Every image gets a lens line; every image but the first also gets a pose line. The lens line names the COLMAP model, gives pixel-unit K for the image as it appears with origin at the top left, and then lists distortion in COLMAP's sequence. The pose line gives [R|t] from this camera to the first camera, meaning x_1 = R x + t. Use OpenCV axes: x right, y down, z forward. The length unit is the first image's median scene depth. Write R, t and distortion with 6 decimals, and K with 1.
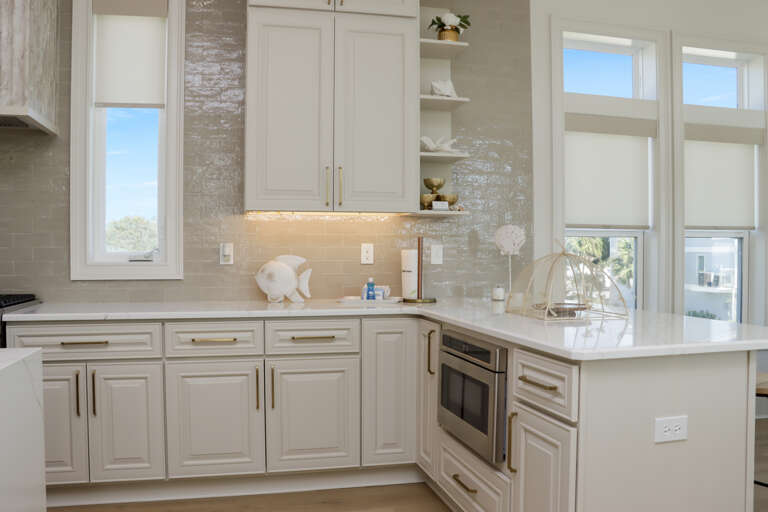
lens RADIAL K [[636.8, 0, 384.0], [0, 636.8, 256.0], [0, 0, 1]] dist [-0.153833, 0.113846]
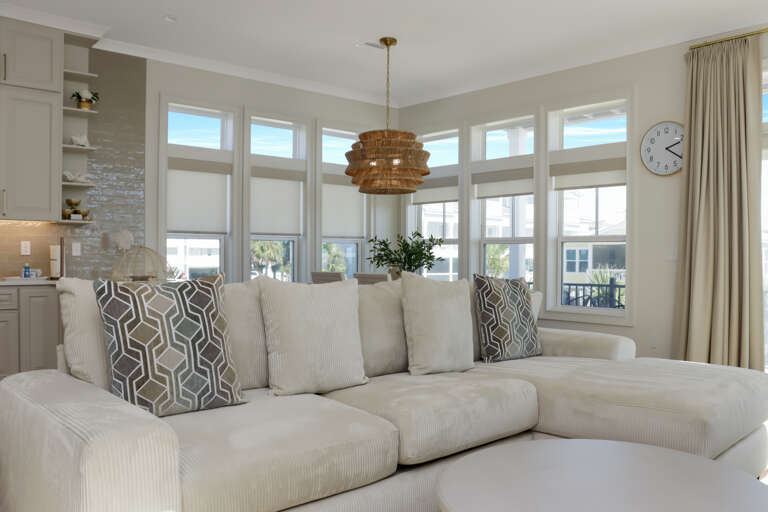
lens RADIAL K [[658.9, 0, 385.1], [0, 658.9, 273.8], [0, 0, 1]] dist [-0.161792, 0.135633]
pose [[0.897028, -0.006156, 0.441930, 0.073298], [-0.000982, 0.999873, 0.015920, 0.032106], [-0.441972, -0.014714, 0.896908, -0.703974]]
